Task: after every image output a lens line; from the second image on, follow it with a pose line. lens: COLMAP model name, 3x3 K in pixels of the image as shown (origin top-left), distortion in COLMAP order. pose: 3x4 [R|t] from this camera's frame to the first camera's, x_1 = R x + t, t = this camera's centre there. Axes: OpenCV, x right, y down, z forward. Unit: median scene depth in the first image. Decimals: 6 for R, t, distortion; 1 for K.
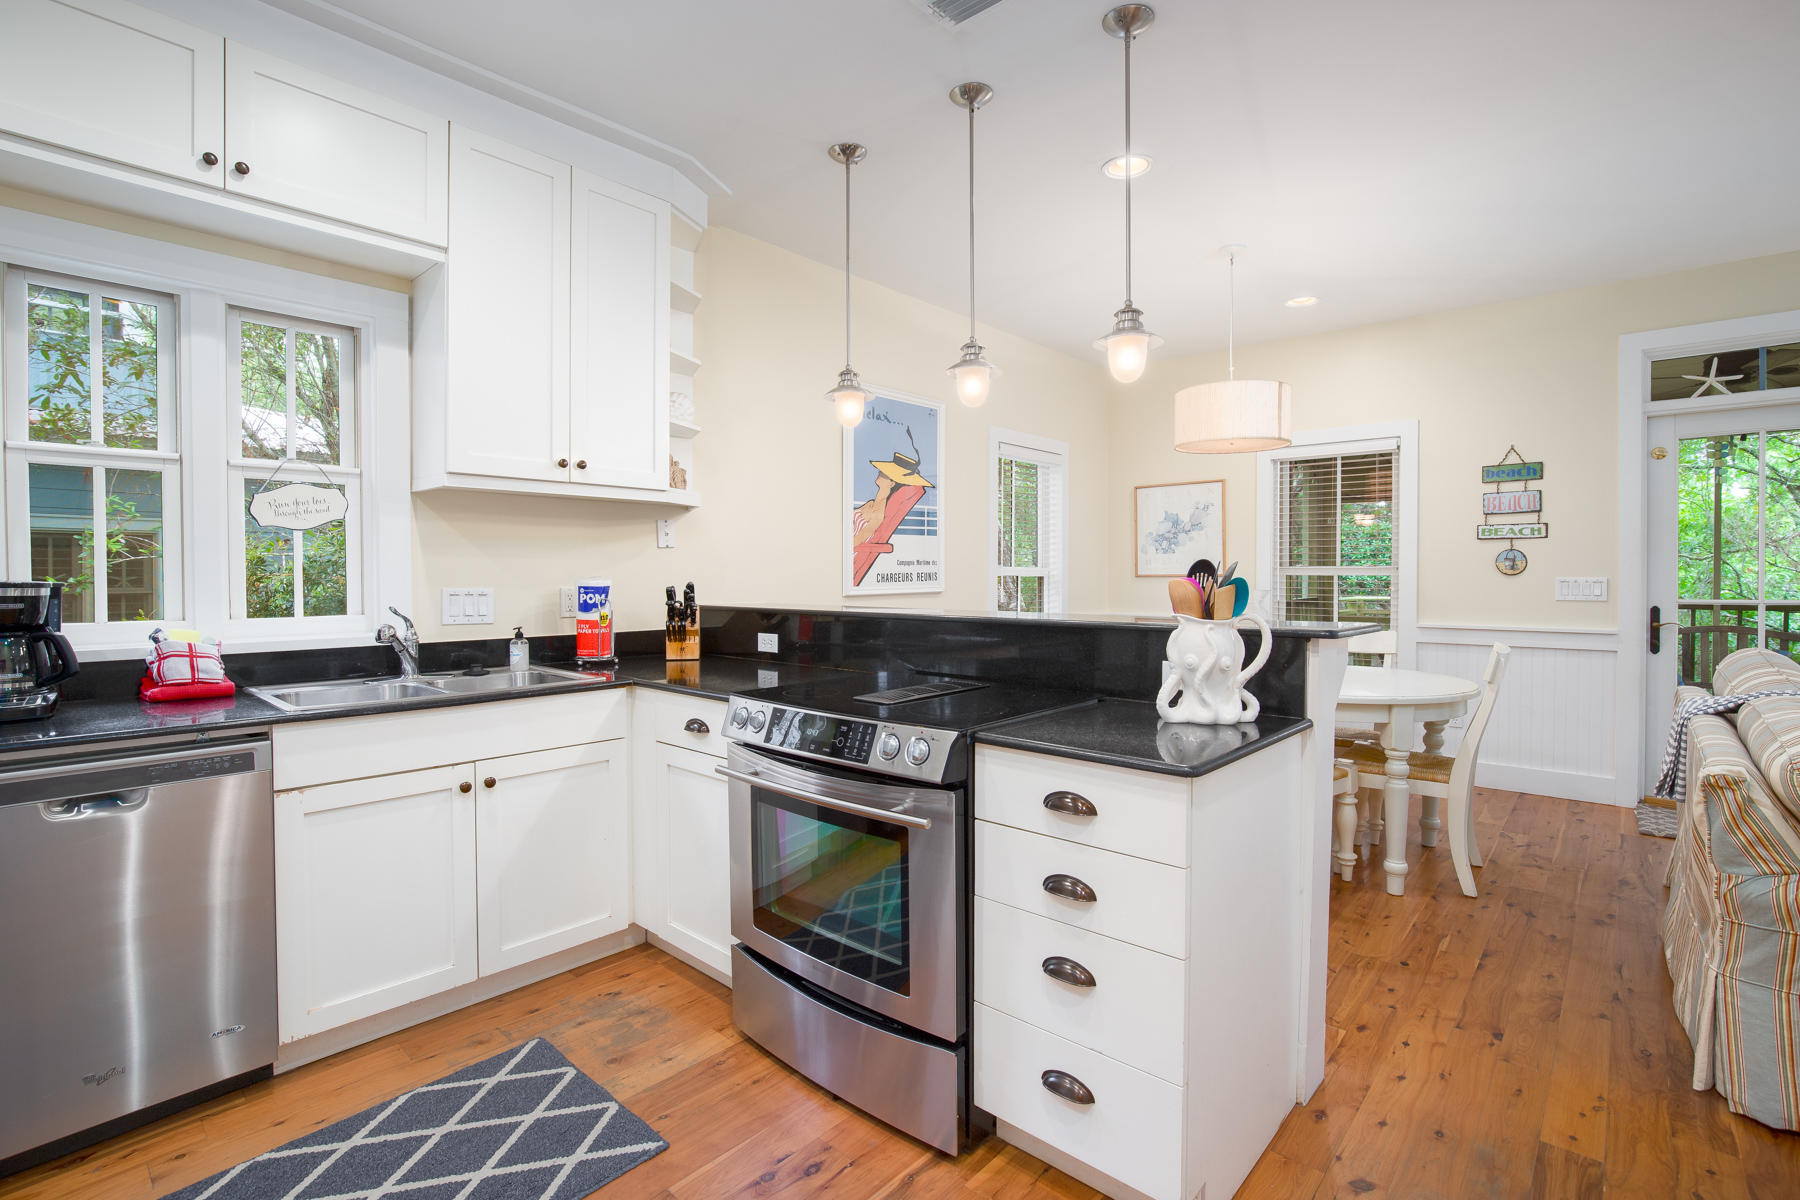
lens RADIAL K [[828.2, 0, 909.0], [0, 828.2, 586.5], [0, 0, 1]] dist [-0.018540, 0.000143]
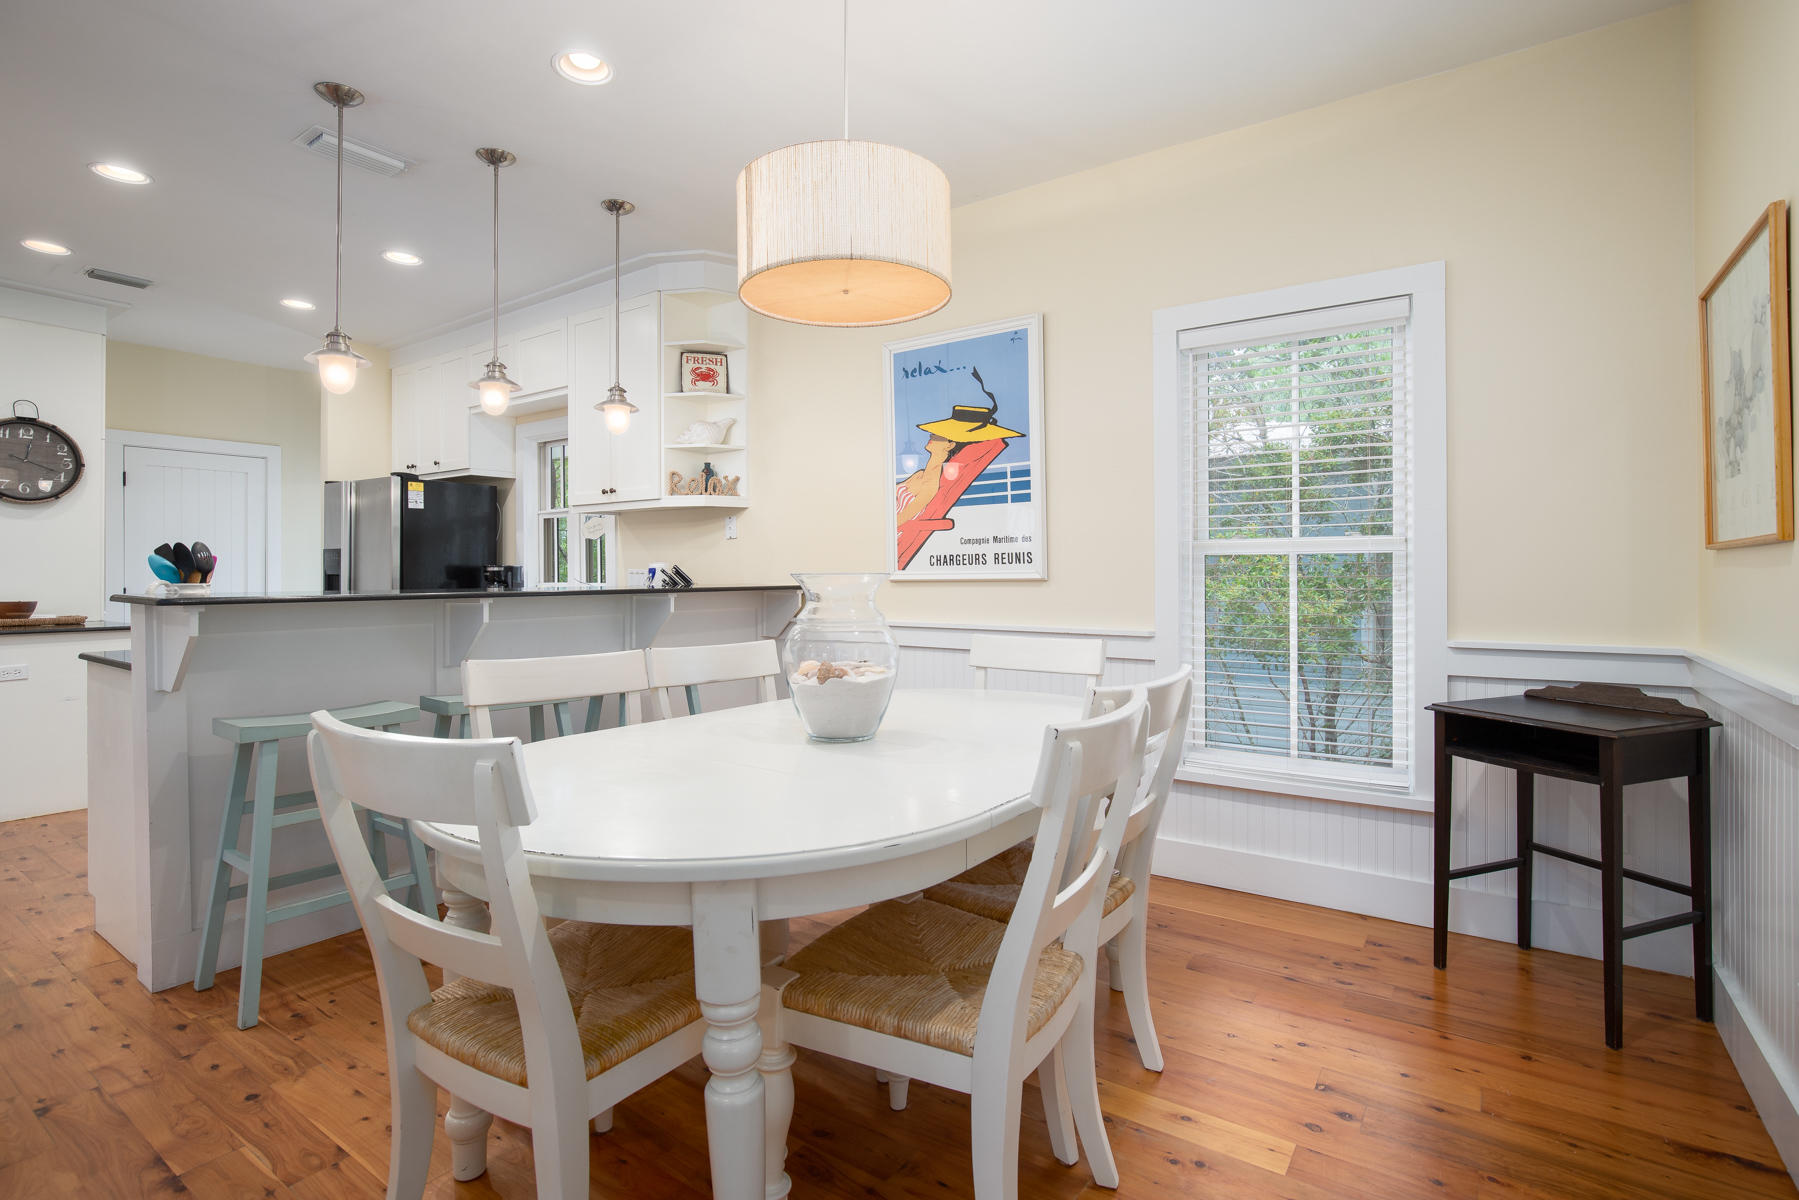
lens RADIAL K [[858.2, 0, 899.9], [0, 858.2, 579.6], [0, 0, 1]] dist [-0.012752, 0.001986]
pose [[0.123403, 0.008479, -0.992320, 1.141389], [-0.010114, 0.999922, 0.007286, 0.004447], [0.992305, 0.009137, 0.123479, 1.182957]]
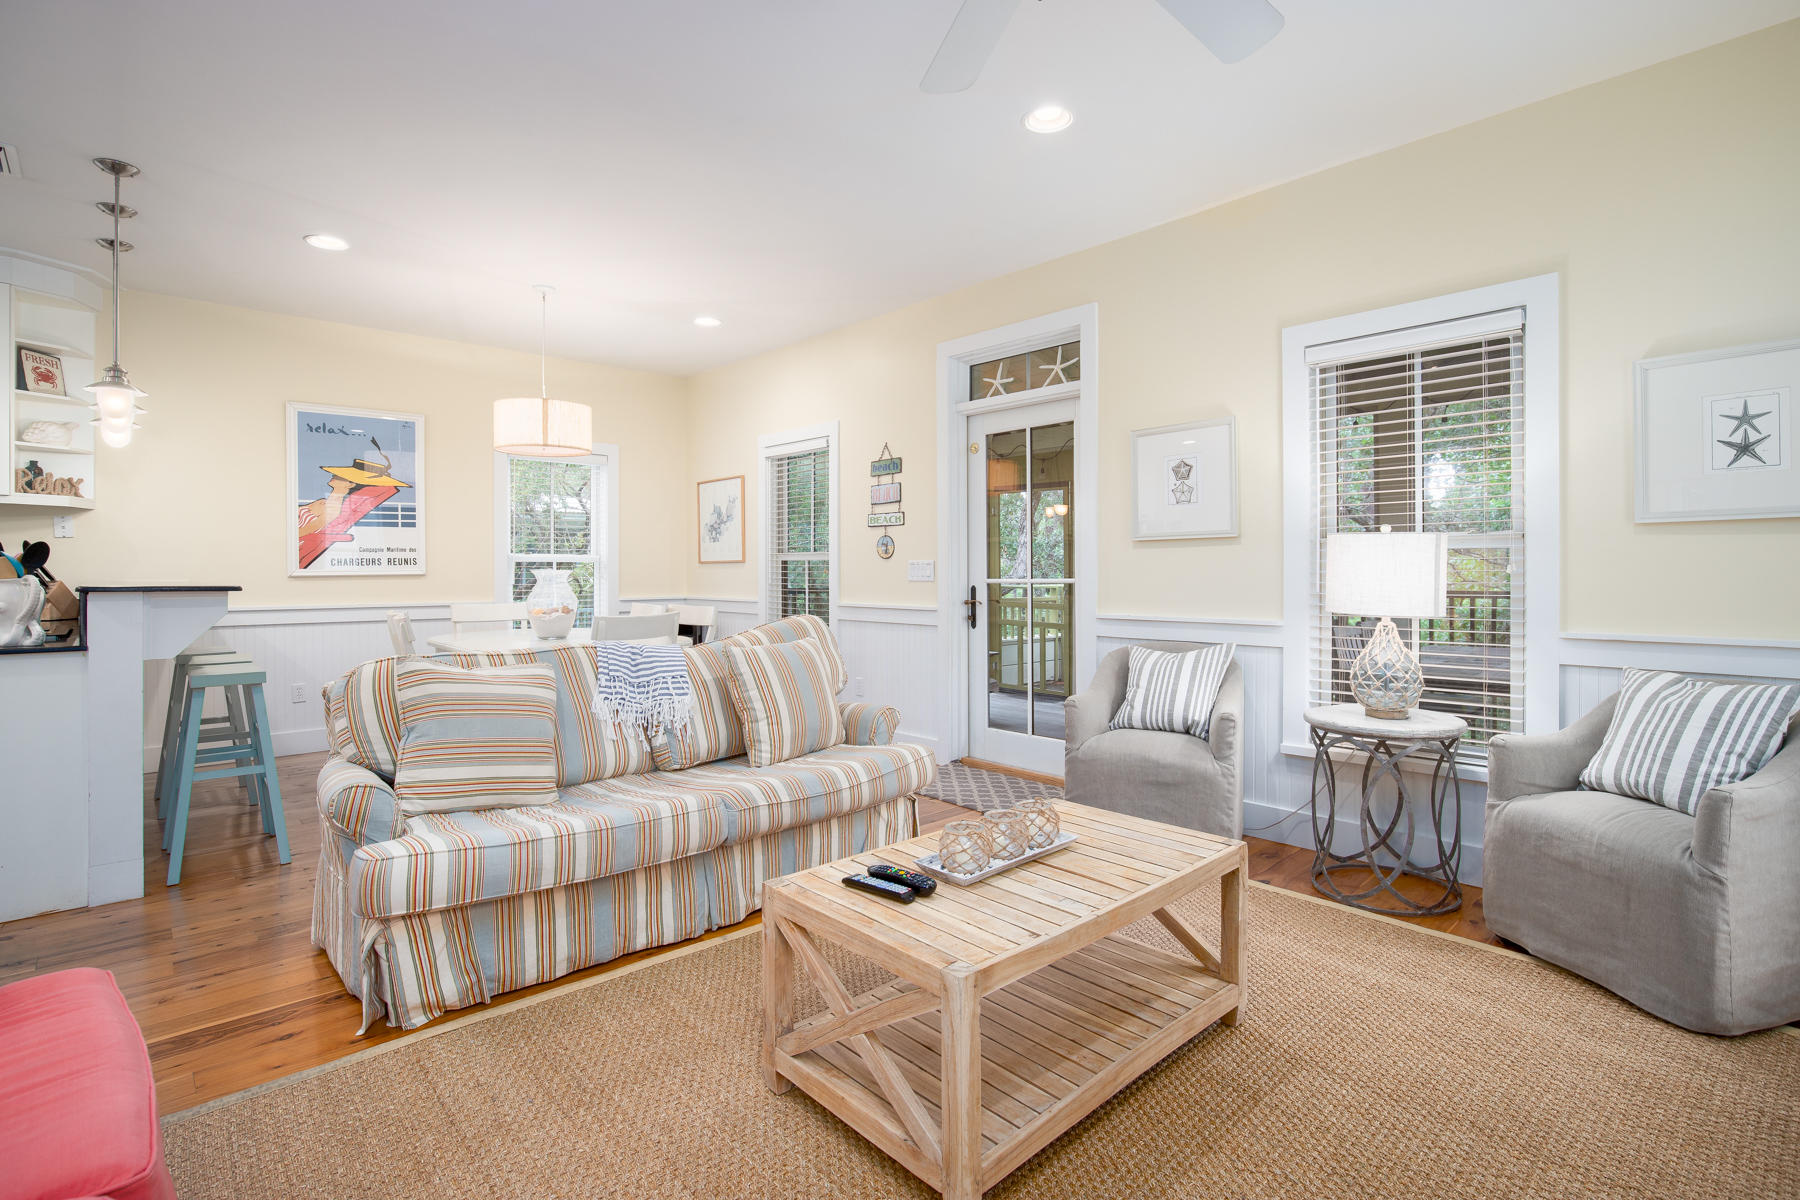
lens RADIAL K [[844.7, 0, 884.8], [0, 844.7, 571.8], [0, 0, 1]] dist [-0.013755, 0.001459]
pose [[0.995202, -0.001210, -0.097831, 1.232463], [0.000126, 0.999938, -0.011092, 0.024640], [0.097839, 0.011026, 0.995141, -0.213259]]
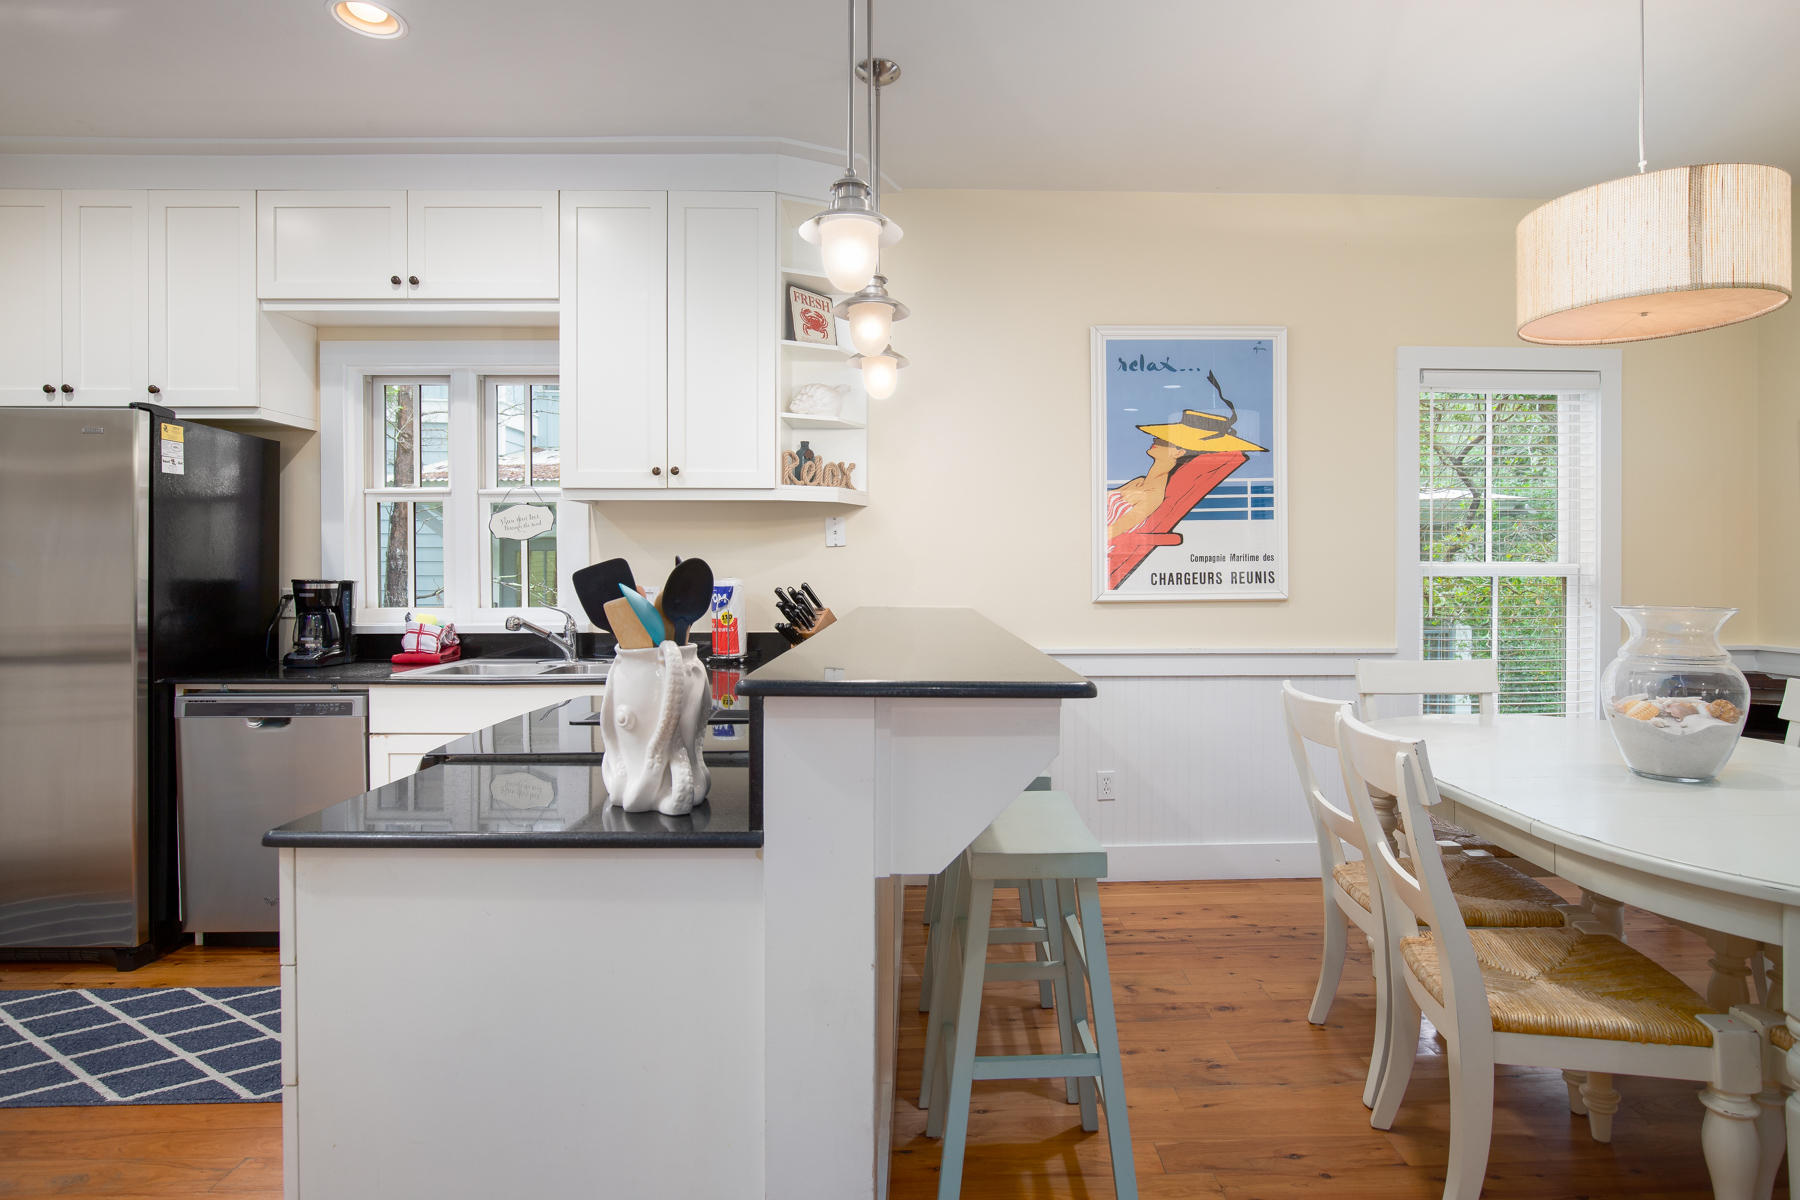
lens RADIAL K [[928.7, 0, 954.5], [0, 928.7, 579.4], [0, 0, 1]] dist [-0.027385, 0.008200]
pose [[0.690286, 0.005767, -0.723514, 0.619326], [-0.009701, 0.999952, -0.001284, -0.009713], [0.723472, 0.007905, 0.690309, 0.390370]]
